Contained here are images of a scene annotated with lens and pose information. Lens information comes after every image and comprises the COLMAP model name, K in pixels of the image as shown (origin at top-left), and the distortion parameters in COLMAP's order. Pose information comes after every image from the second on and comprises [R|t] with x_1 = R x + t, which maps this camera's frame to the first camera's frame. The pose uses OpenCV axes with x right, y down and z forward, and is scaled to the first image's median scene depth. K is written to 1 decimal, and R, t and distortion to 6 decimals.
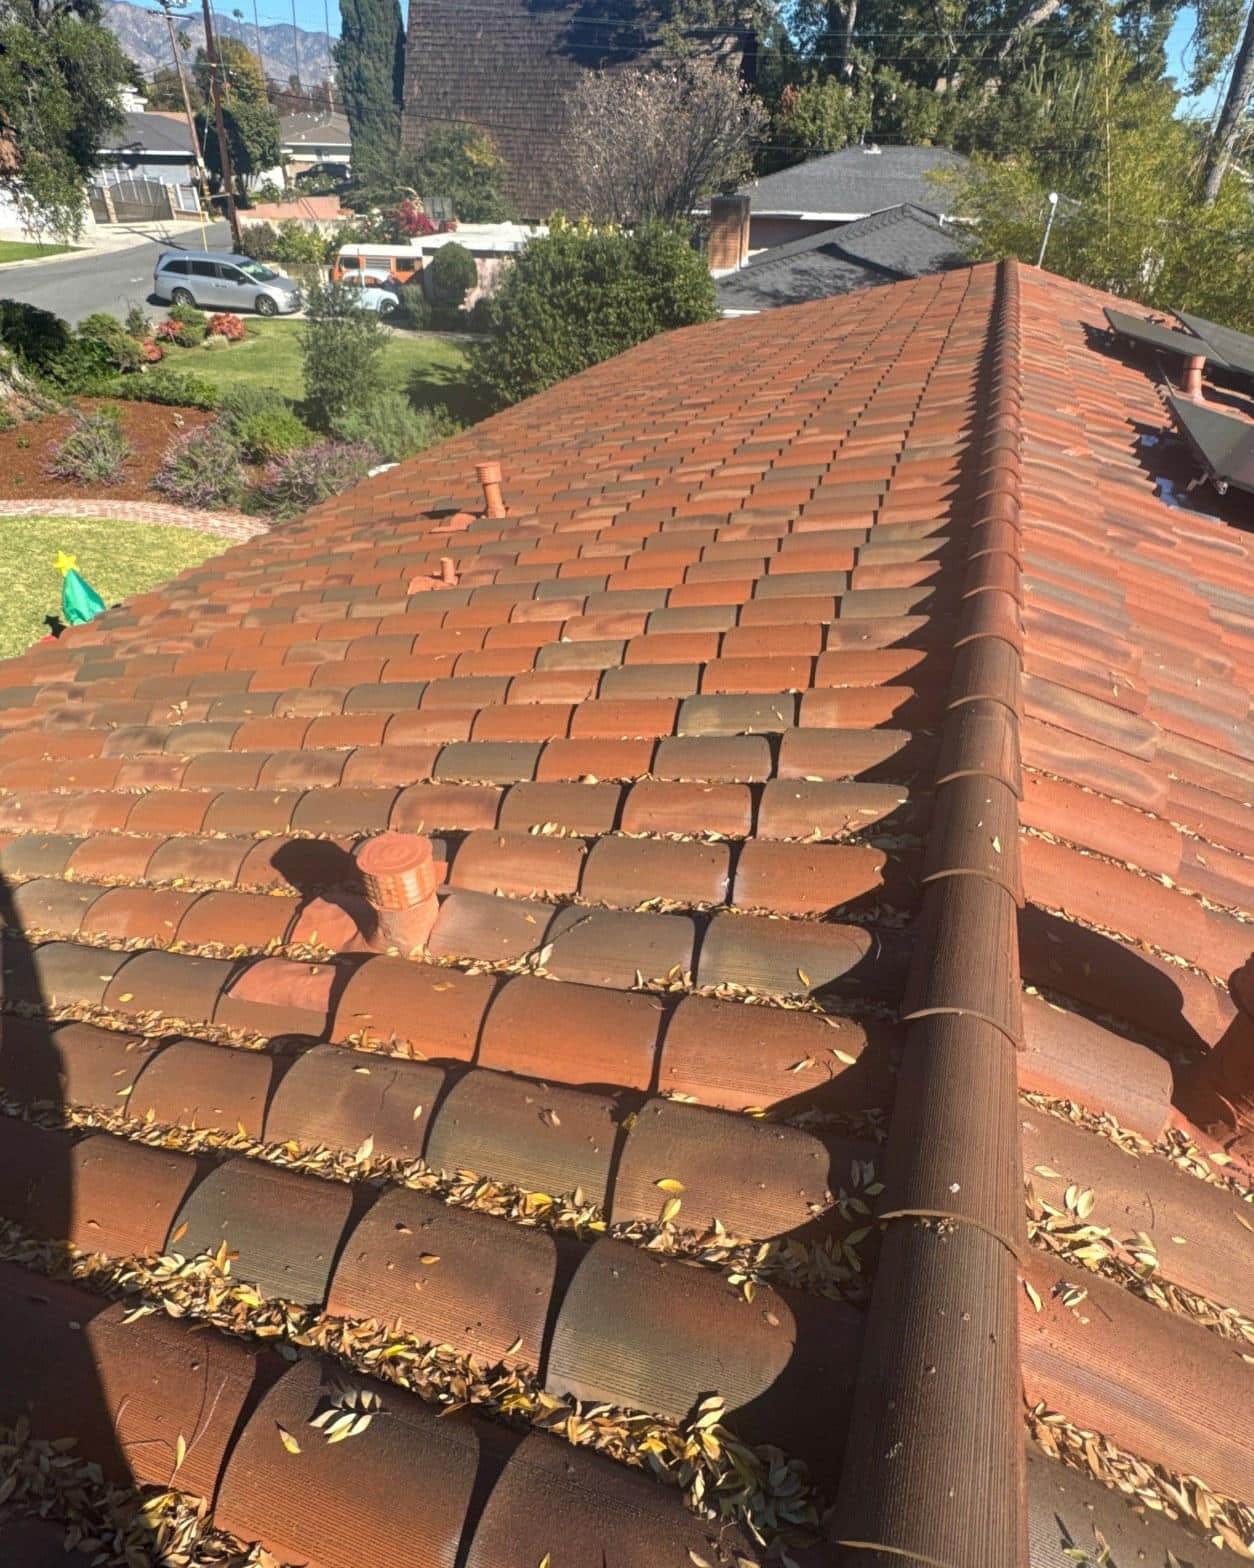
lens RADIAL K [[894.0, 0, 627.0], [0, 894.0, 784.0], [0, 0, 1]] dist [-0.000503, -0.003415]
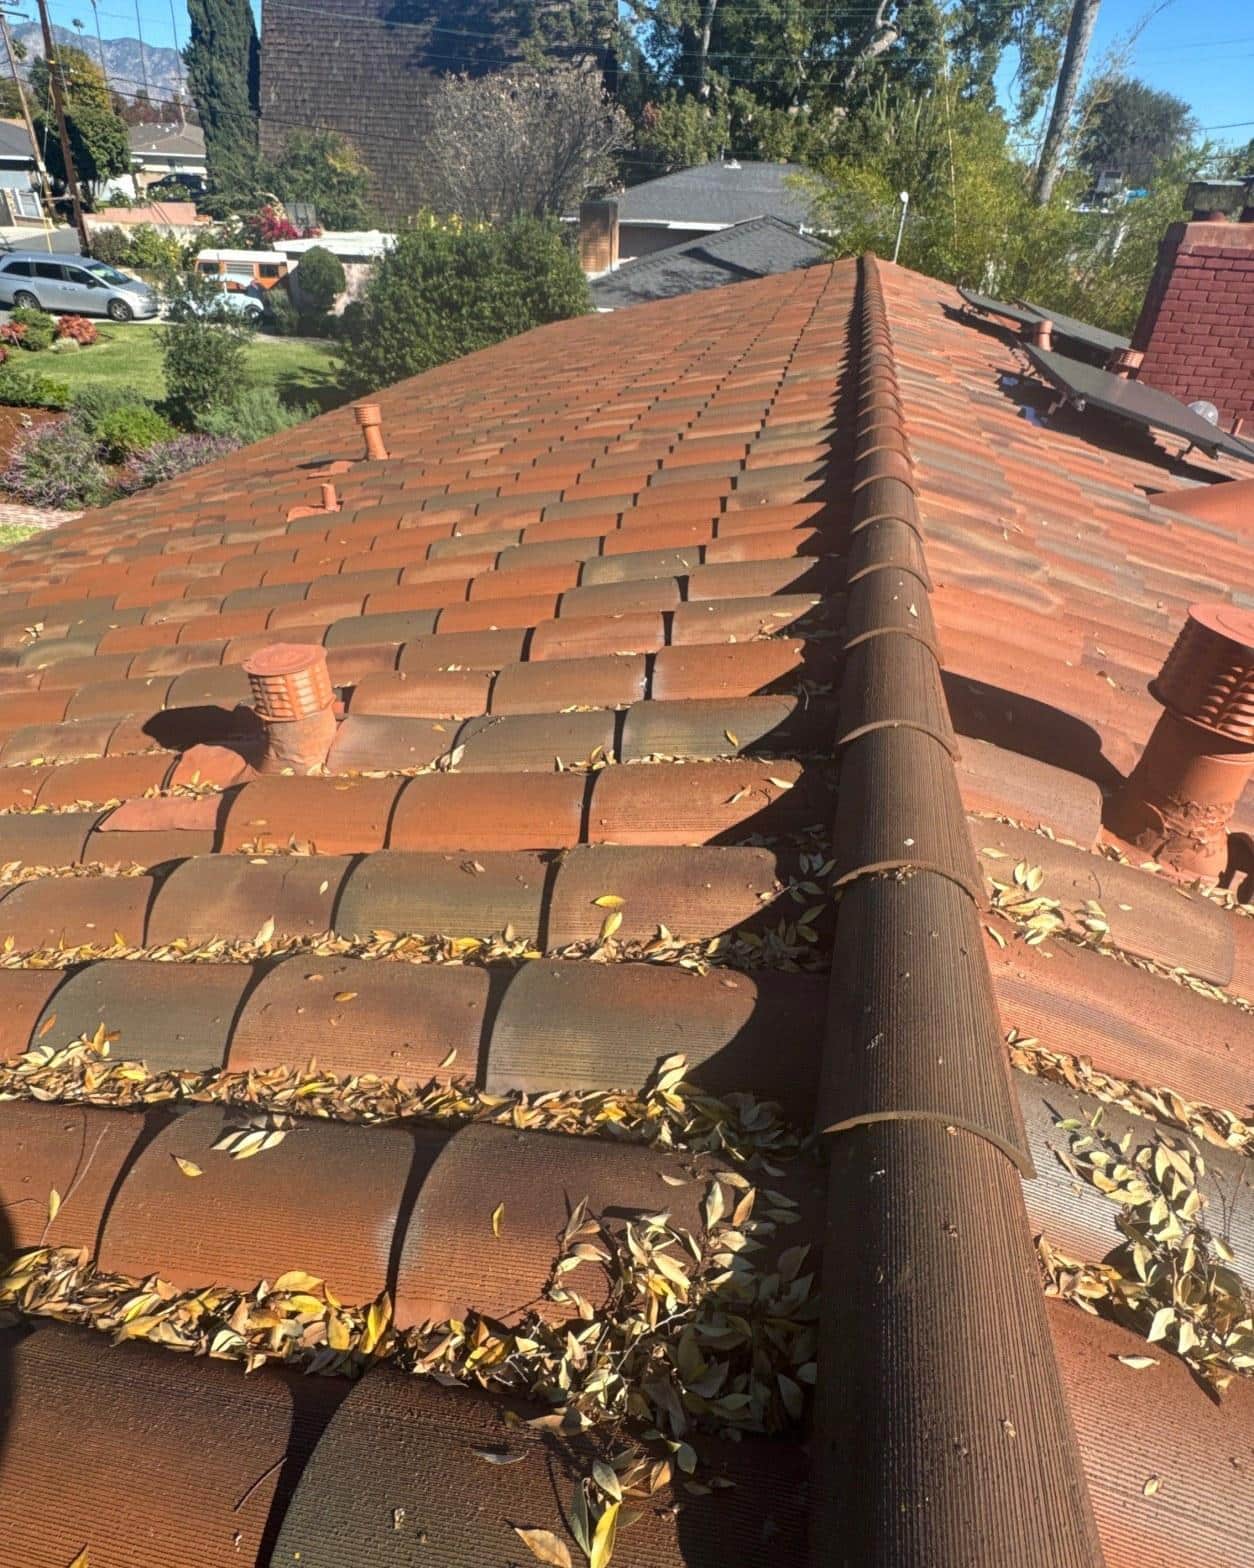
lens RADIAL K [[894.0, 0, 627.0], [0, 894.0, 784.0], [0, 0, 1]] dist [-0.000503, -0.003415]
pose [[0.992012, -0.049685, 0.115949, -0.012399], [0.052561, 0.998378, -0.021873, 0.124628], [-0.114674, 0.027793, 0.993014, 0.026725]]
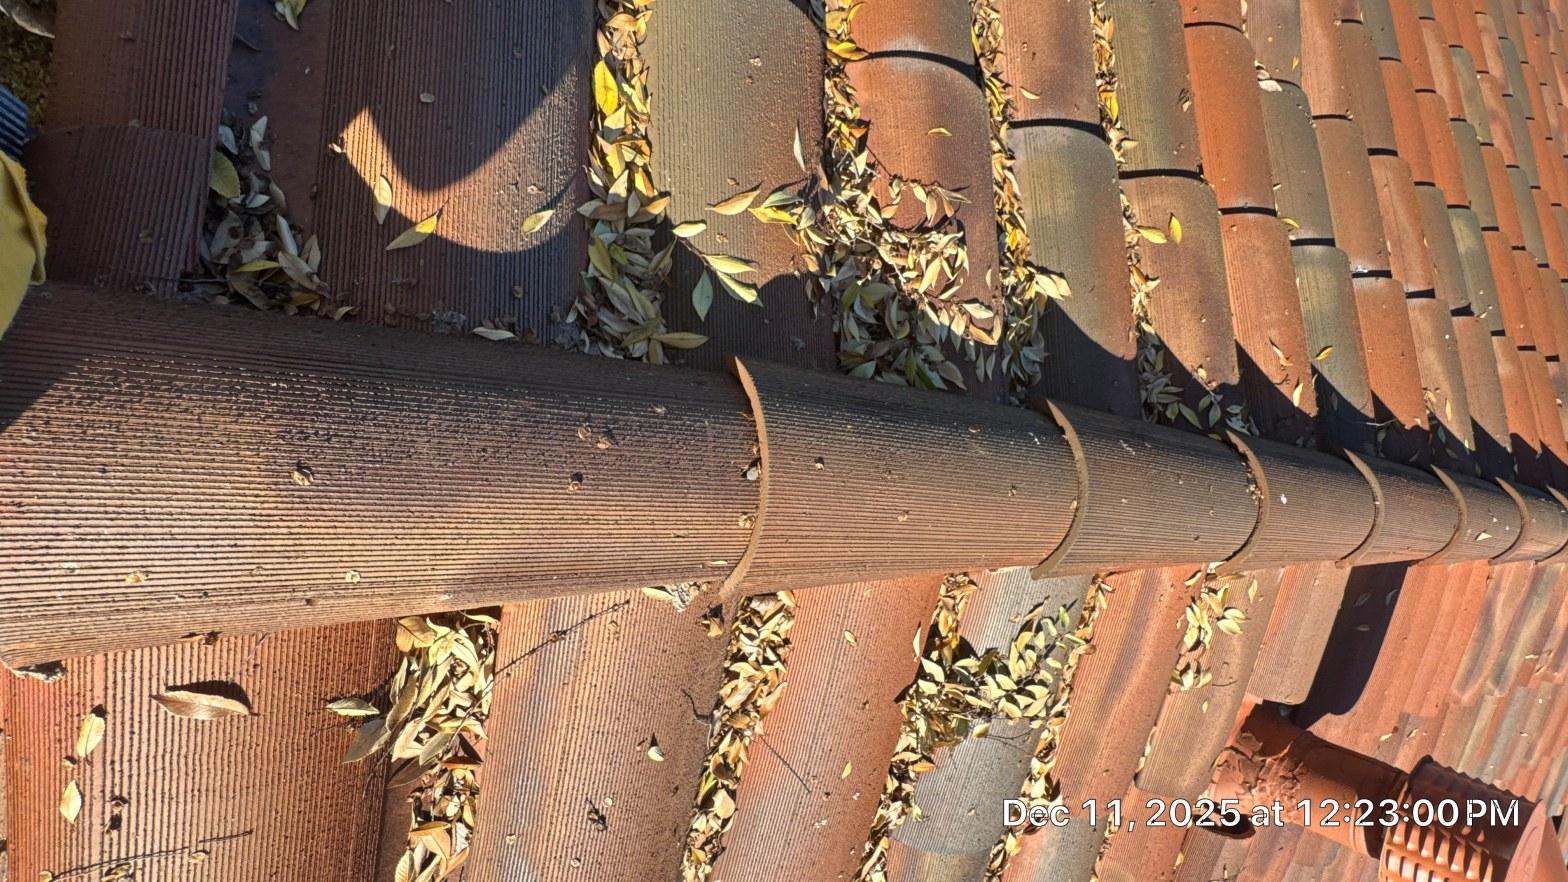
lens RADIAL K [[739.3, 0, 779.5], [0, 739.3, 443.6], [0, 0, 1]] dist [-0.006326, -0.000050]
pose [[0.209715, 0.965841, 0.152220, 0.021658], [-0.907242, 0.134164, 0.398639, 0.196953], [0.364599, -0.221701, 0.904387, 0.024400]]
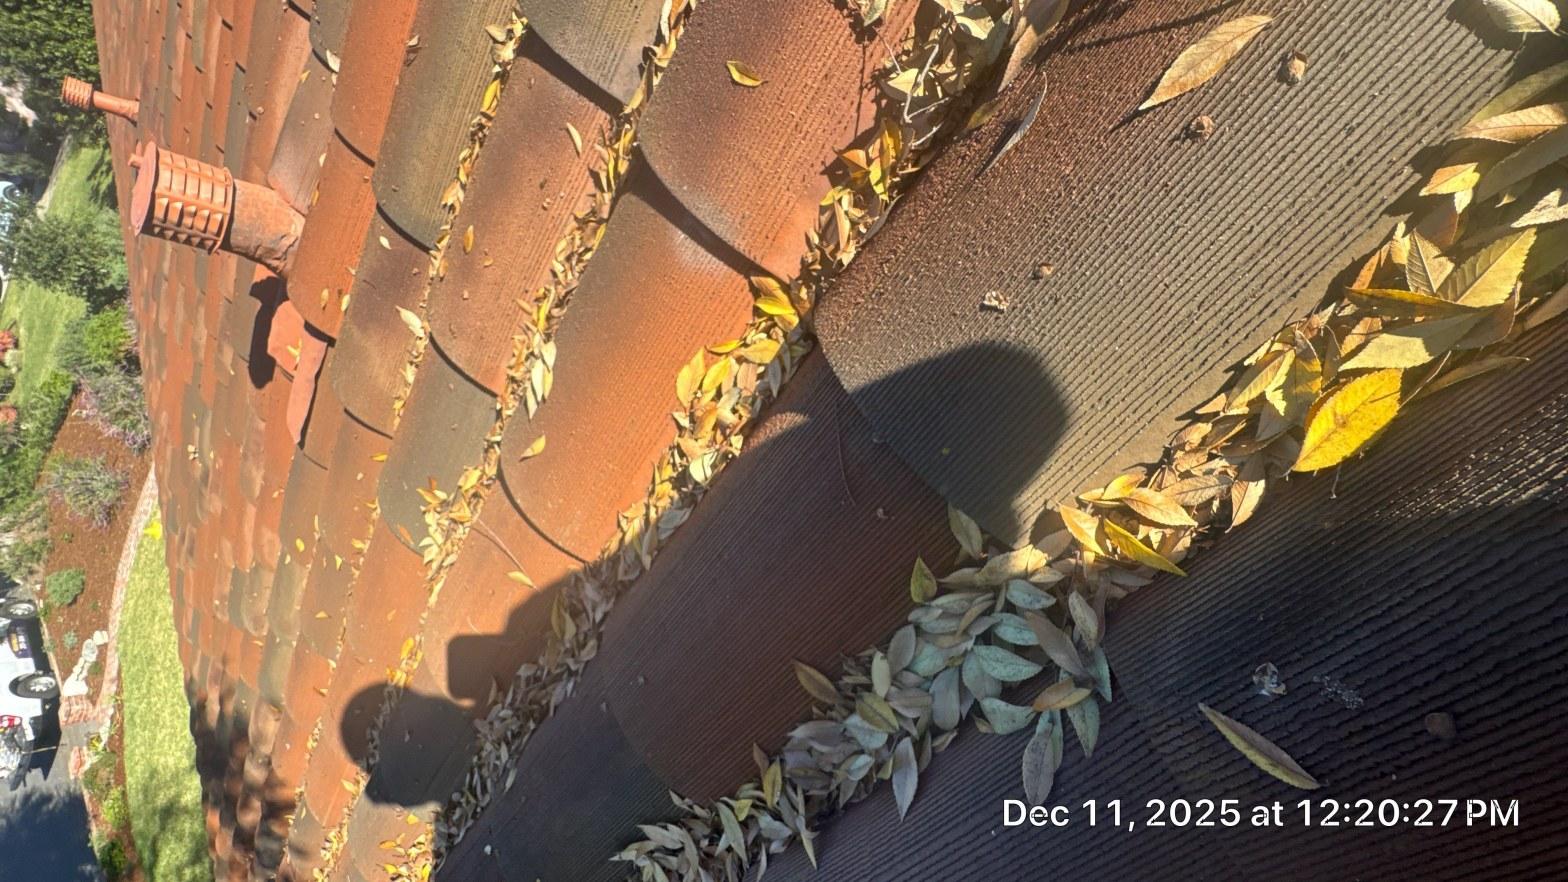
lens RADIAL K [[626.9, 0, 783.2], [0, 626.9, 443.6], [0, 0, 1]] dist [-0.001269, -0.000231]
pose [[0.446060, -0.879453, -0.166112, -0.058780], [0.849498, 0.357596, 0.387915, 0.215377], [-0.281752, -0.314145, 0.906603, 0.140054]]
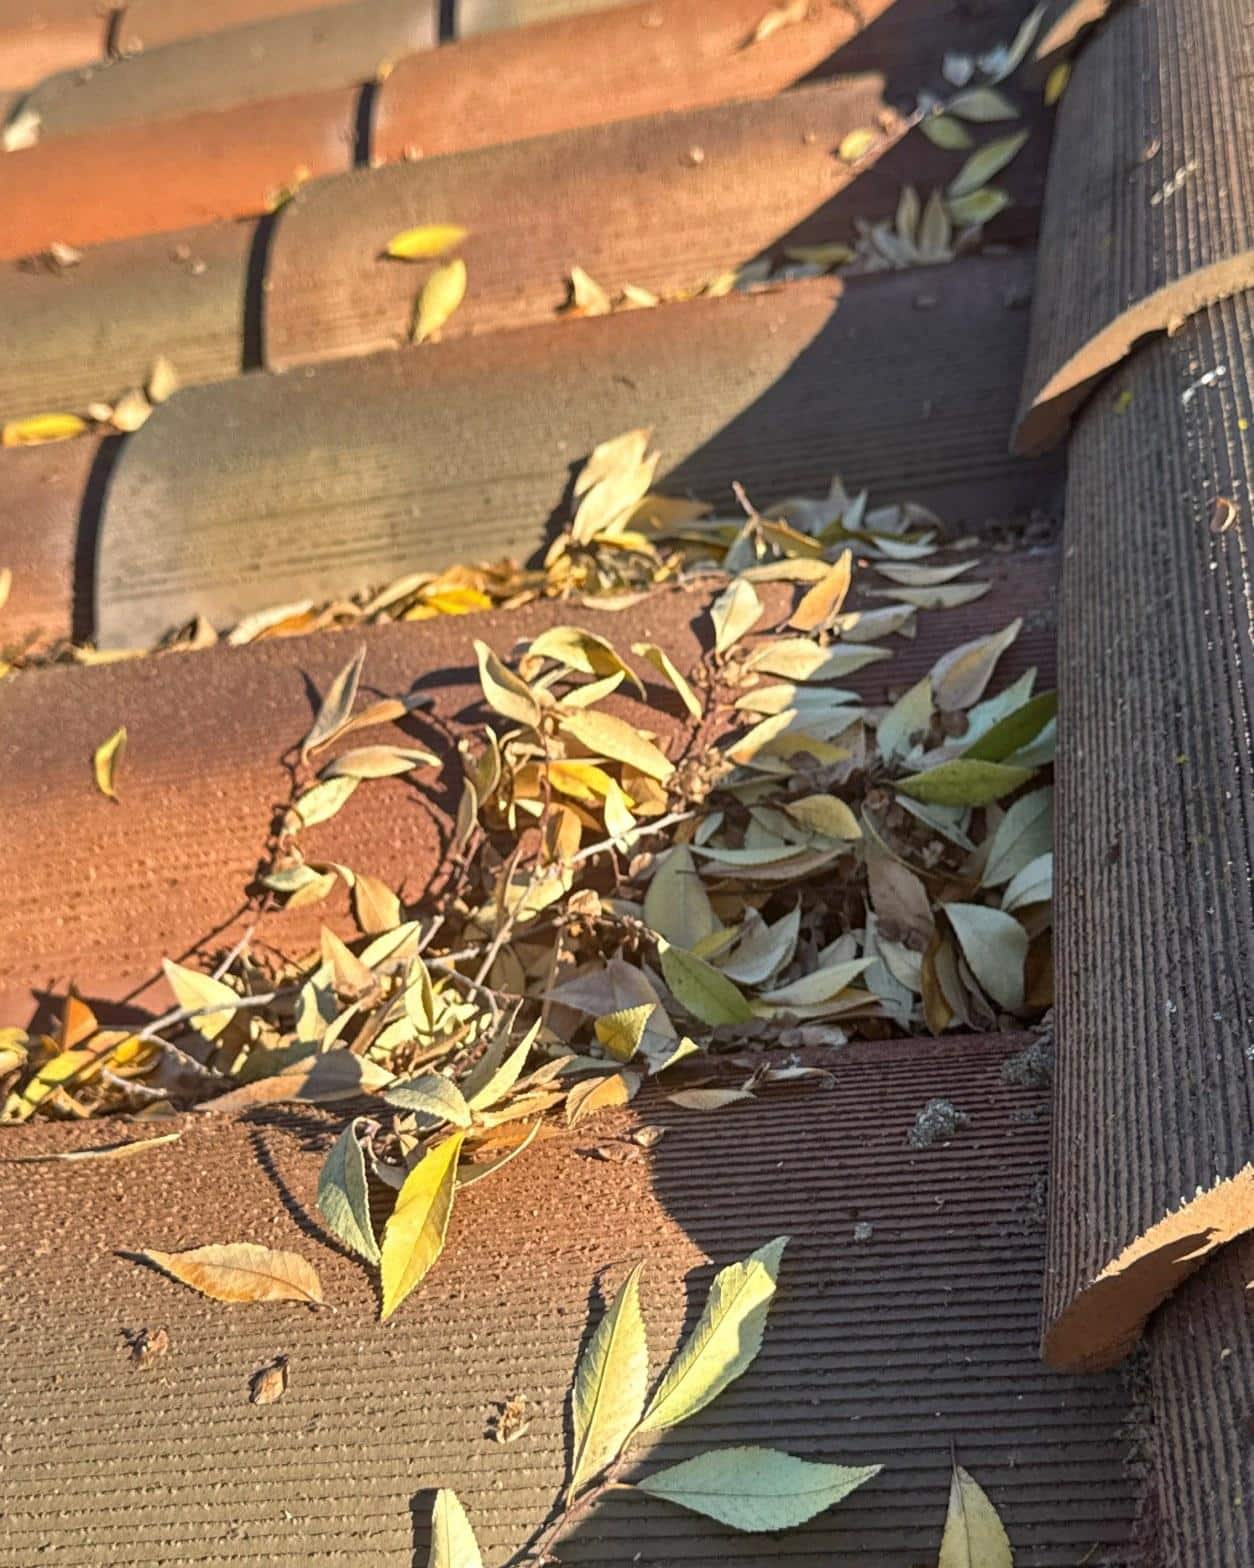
lens RADIAL K [[2208.6, 0, 627.0], [0, 2208.6, 784.0], [0, 0, 1]] dist [0.158326, -0.047007]
pose [[0.980629, -0.145155, 0.131520, -0.005999], [0.148551, 0.988770, -0.016340, 0.240198], [-0.127671, 0.035561, 0.991179, 0.063324]]
